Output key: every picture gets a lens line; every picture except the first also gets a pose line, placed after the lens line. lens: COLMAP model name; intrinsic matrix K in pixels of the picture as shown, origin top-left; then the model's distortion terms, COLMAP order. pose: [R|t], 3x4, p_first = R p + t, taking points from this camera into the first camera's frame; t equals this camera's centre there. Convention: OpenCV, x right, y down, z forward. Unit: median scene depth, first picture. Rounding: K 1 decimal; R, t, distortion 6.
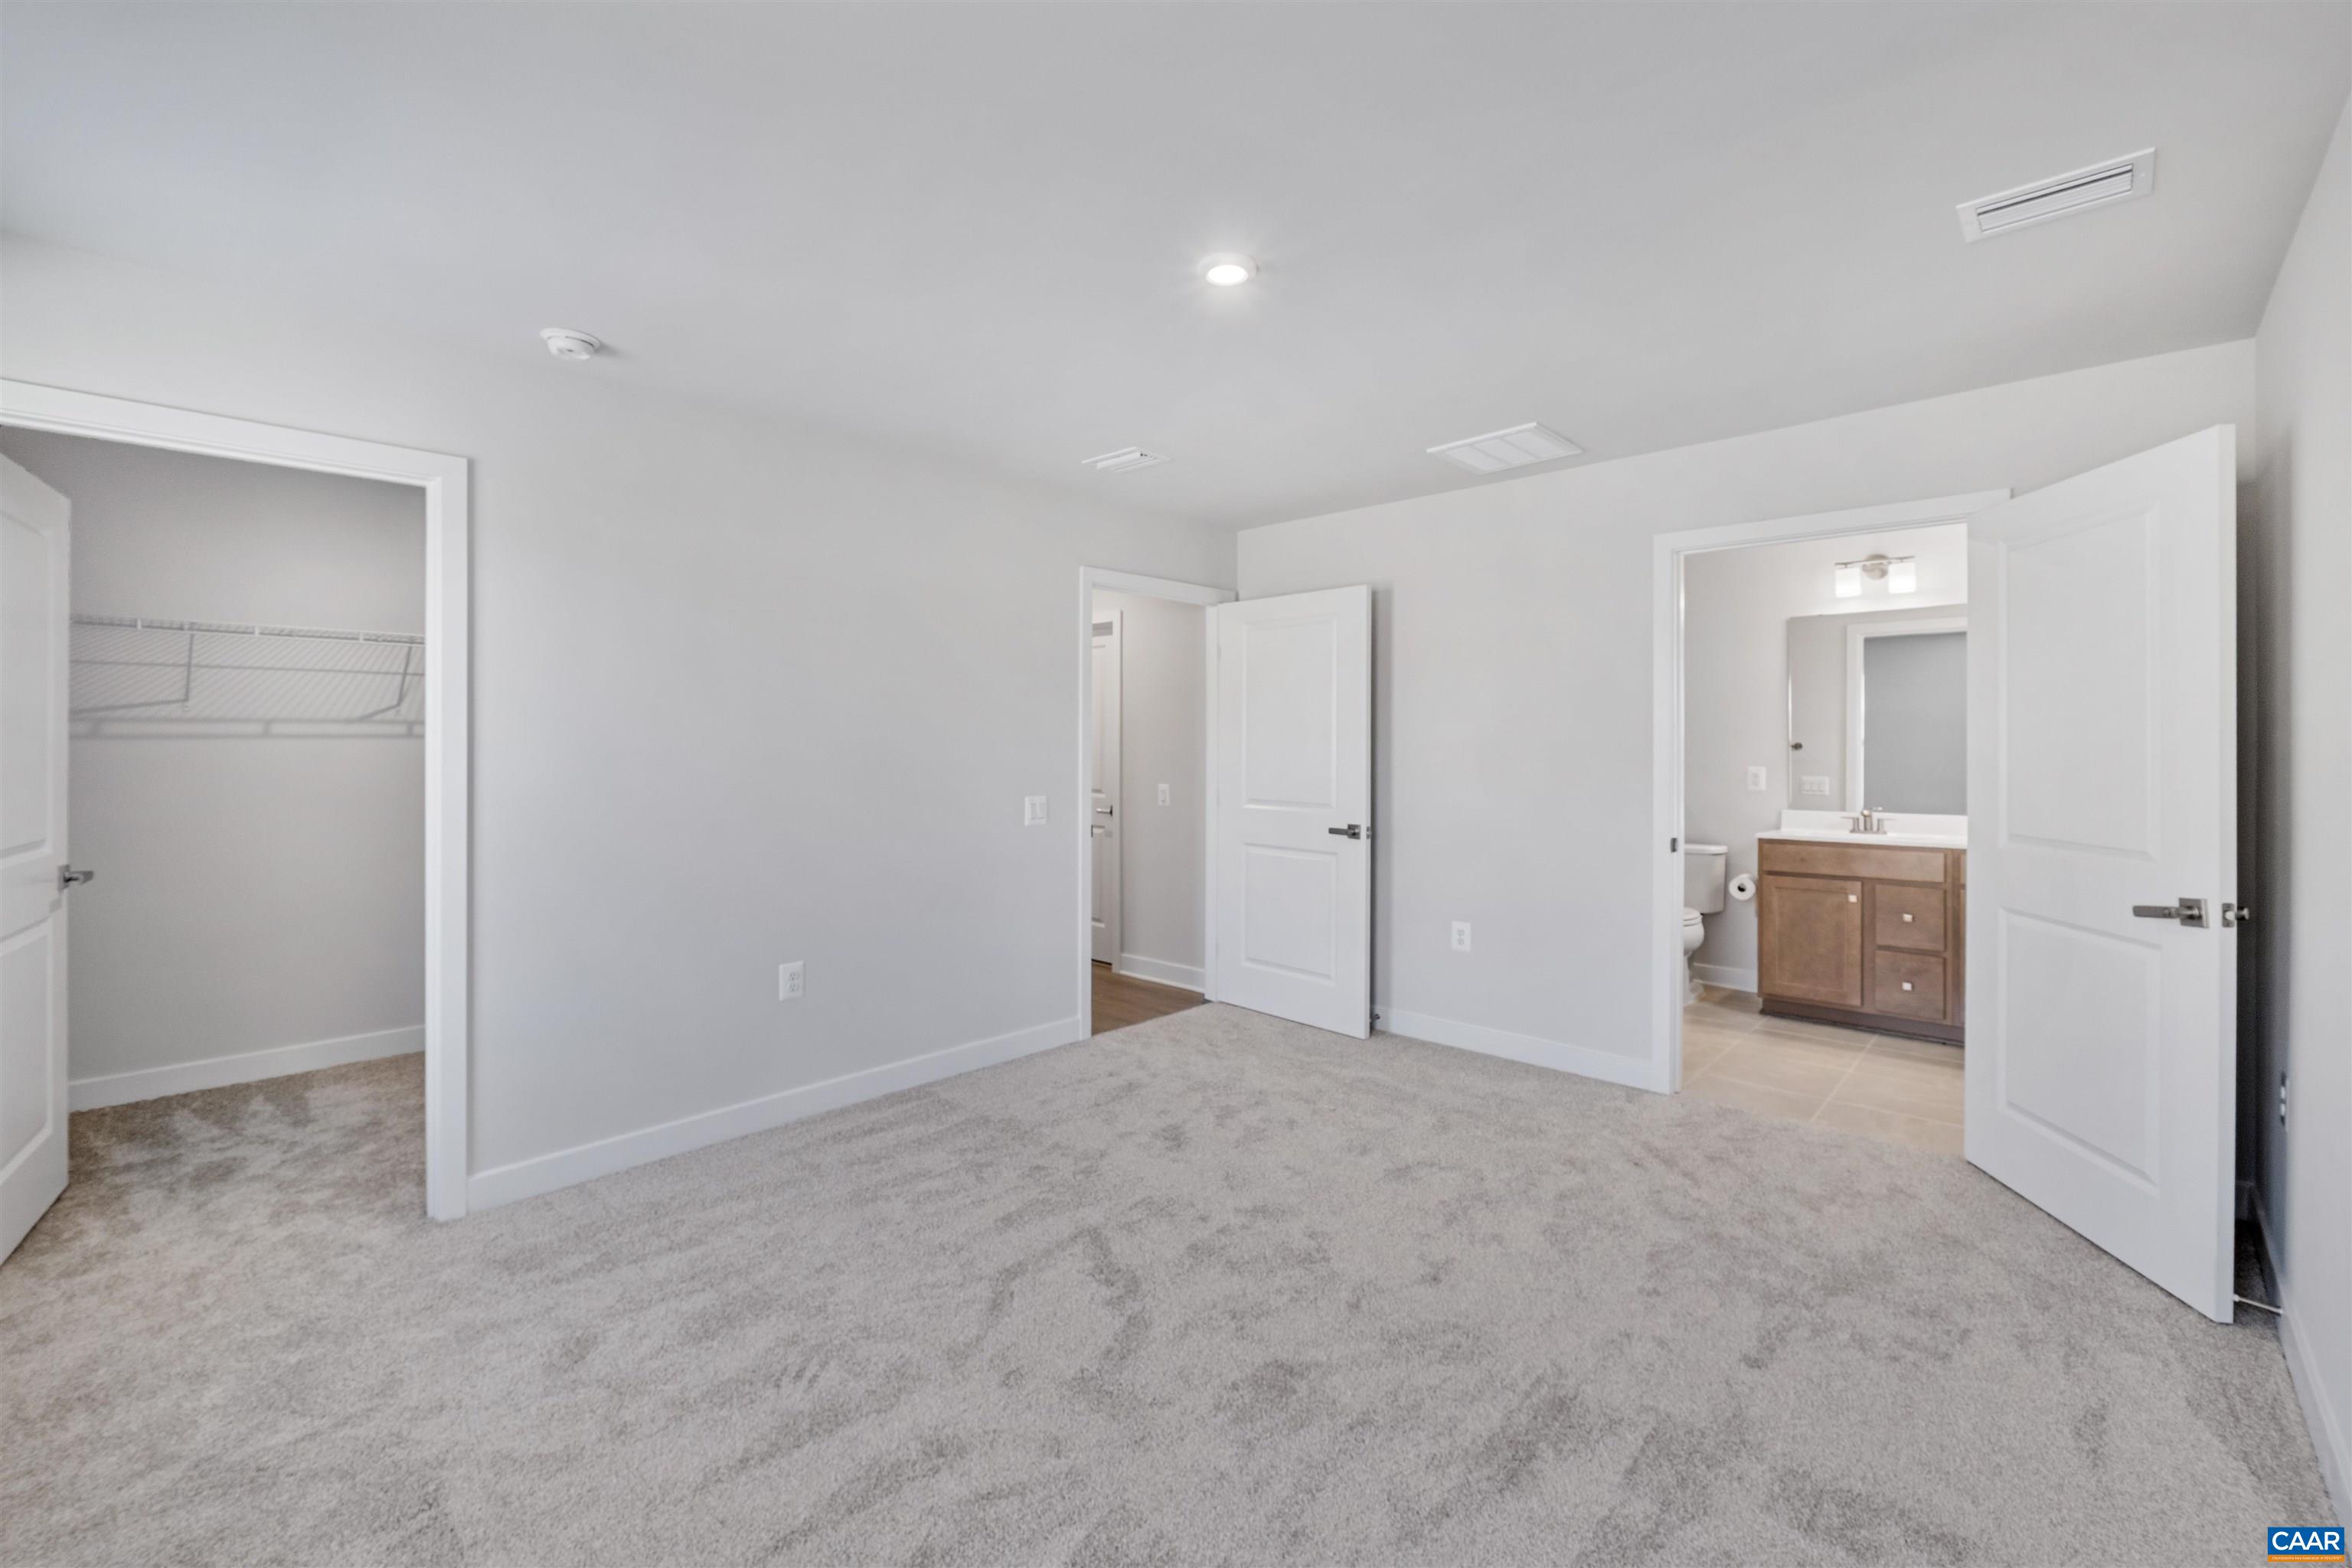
lens RADIAL K [[1012.2, 0, 1176.4], [0, 1012.2, 734.1], [0, 0, 1]] dist [-0.002063, -0.000459]
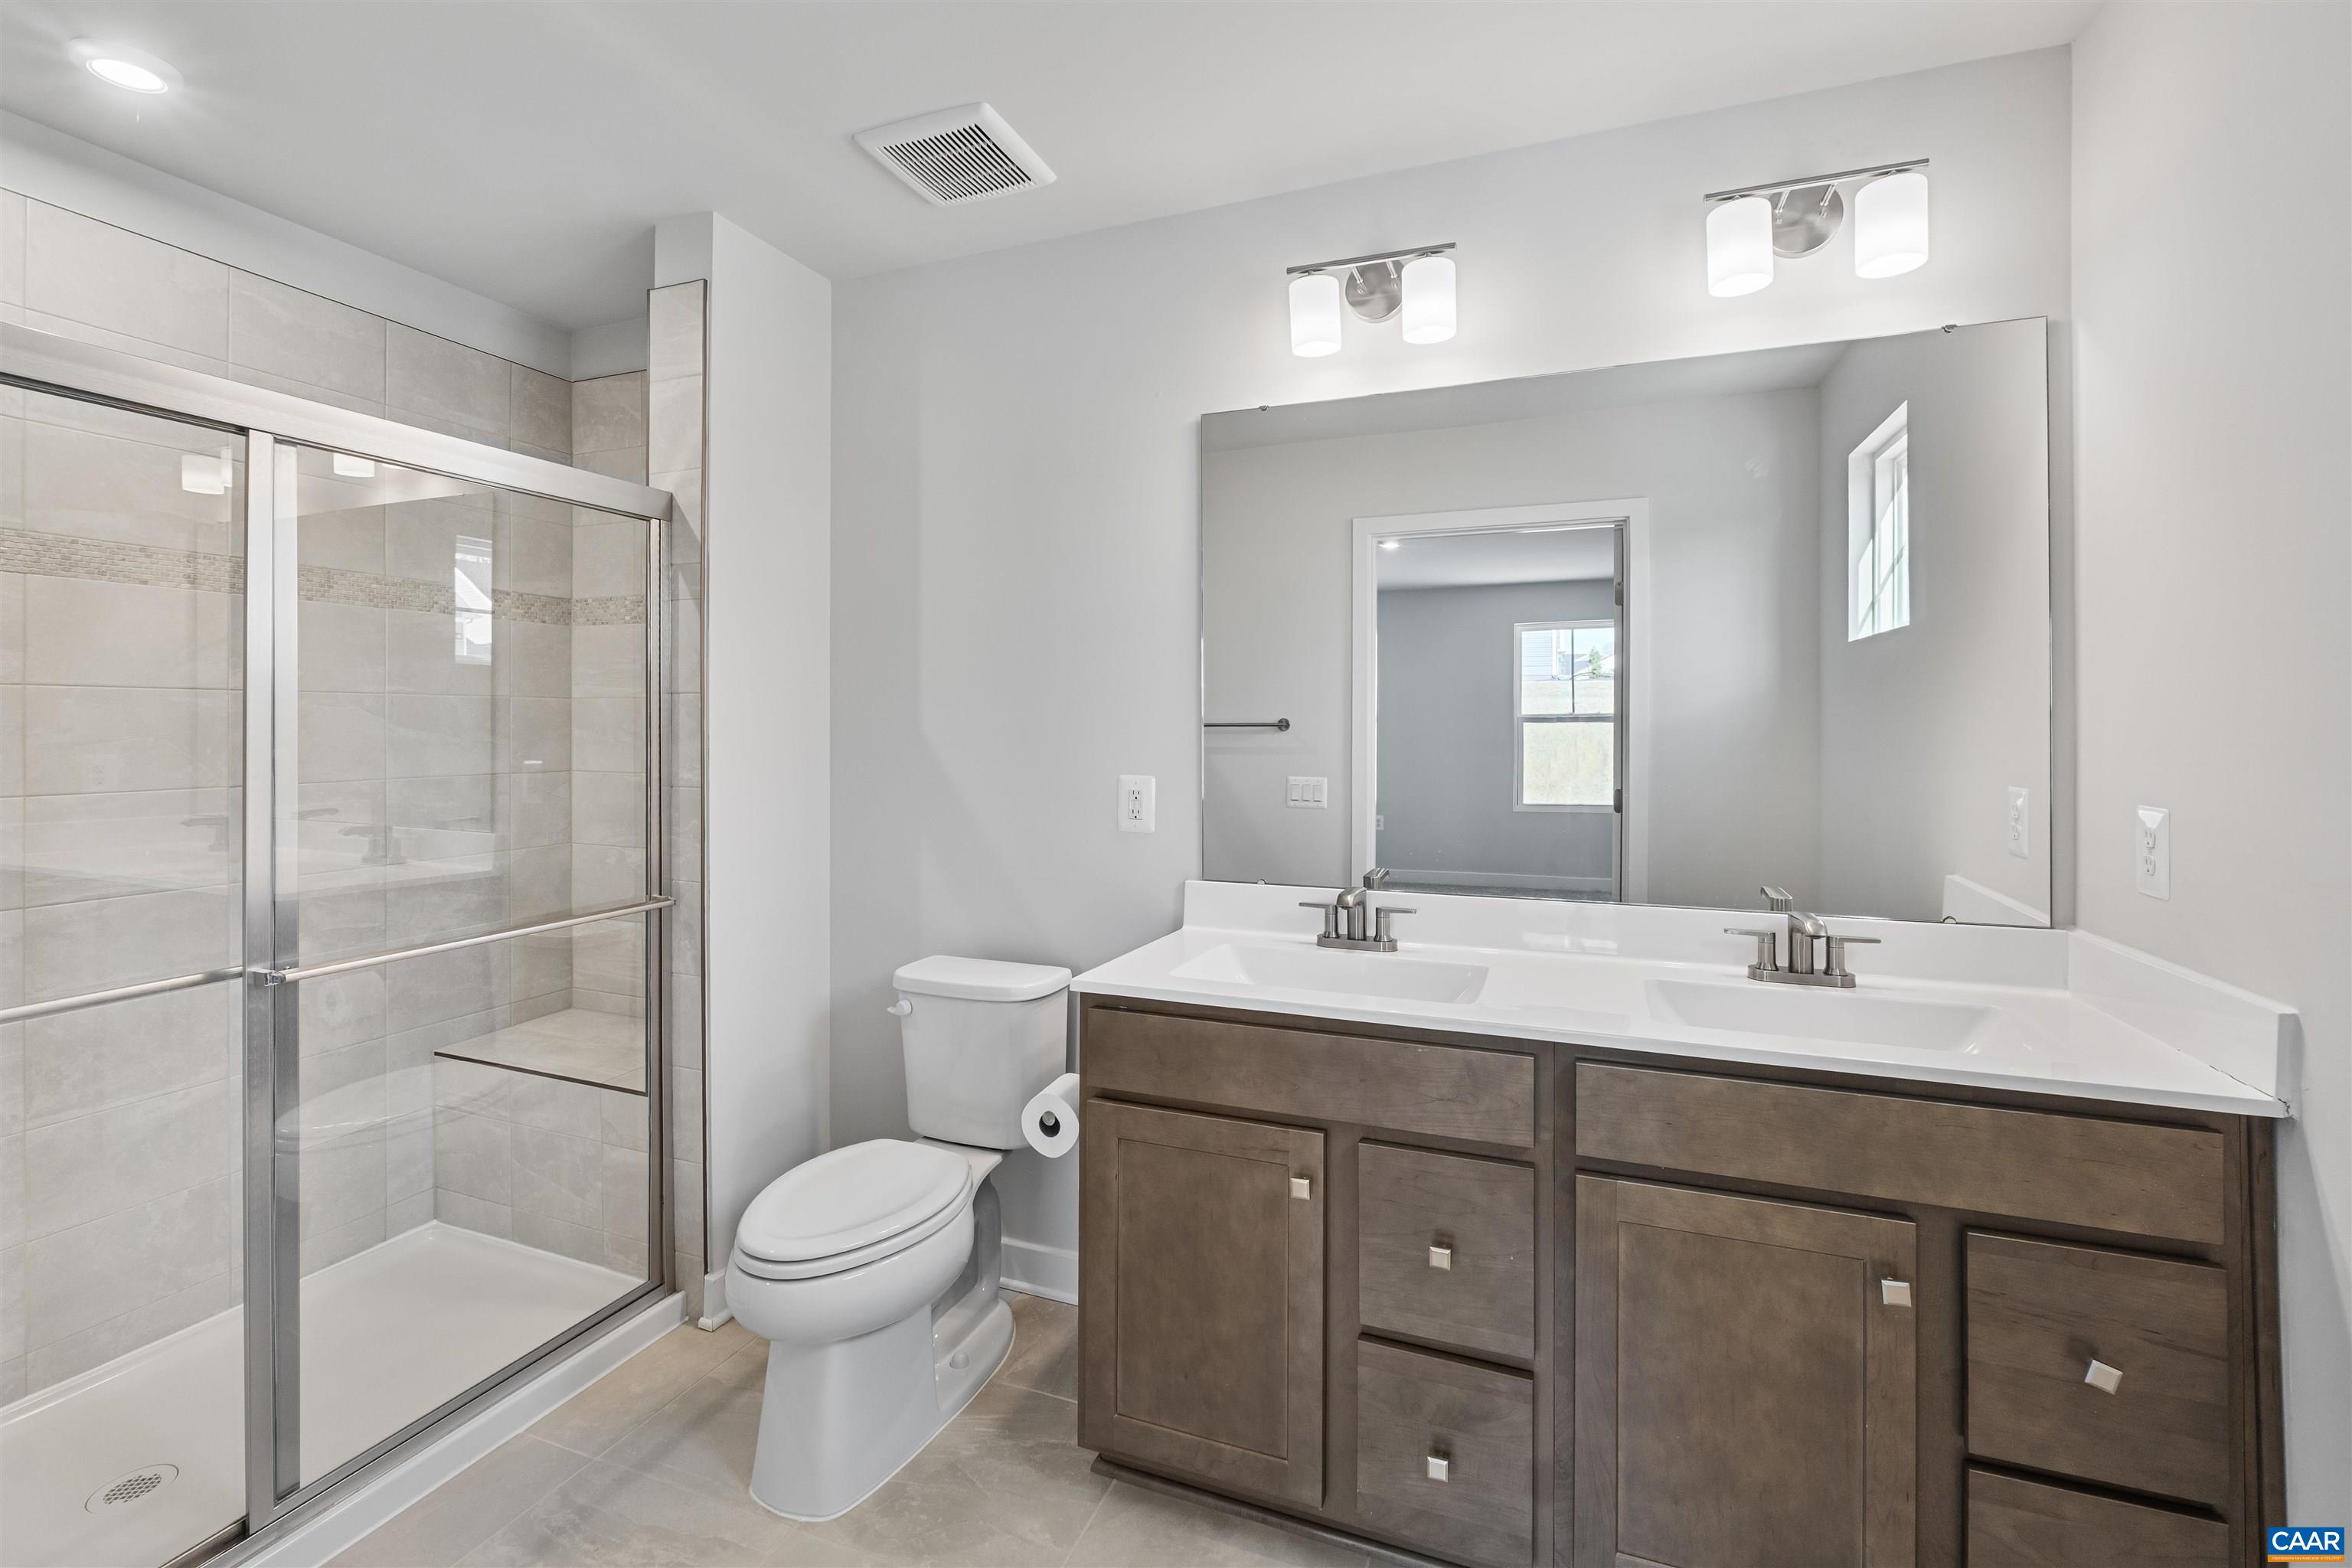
lens RADIAL K [[1012.2, 0, 1176.4], [0, 1012.2, 734.1], [0, 0, 1]] dist [-0.002063, -0.000459]
pose [[0.926419, -0.003590, 0.376477, 0.490691], [-0.001417, 0.999914, 0.013022, 0.011018], [-0.376491, -0.012597, 0.926335, 0.688259]]
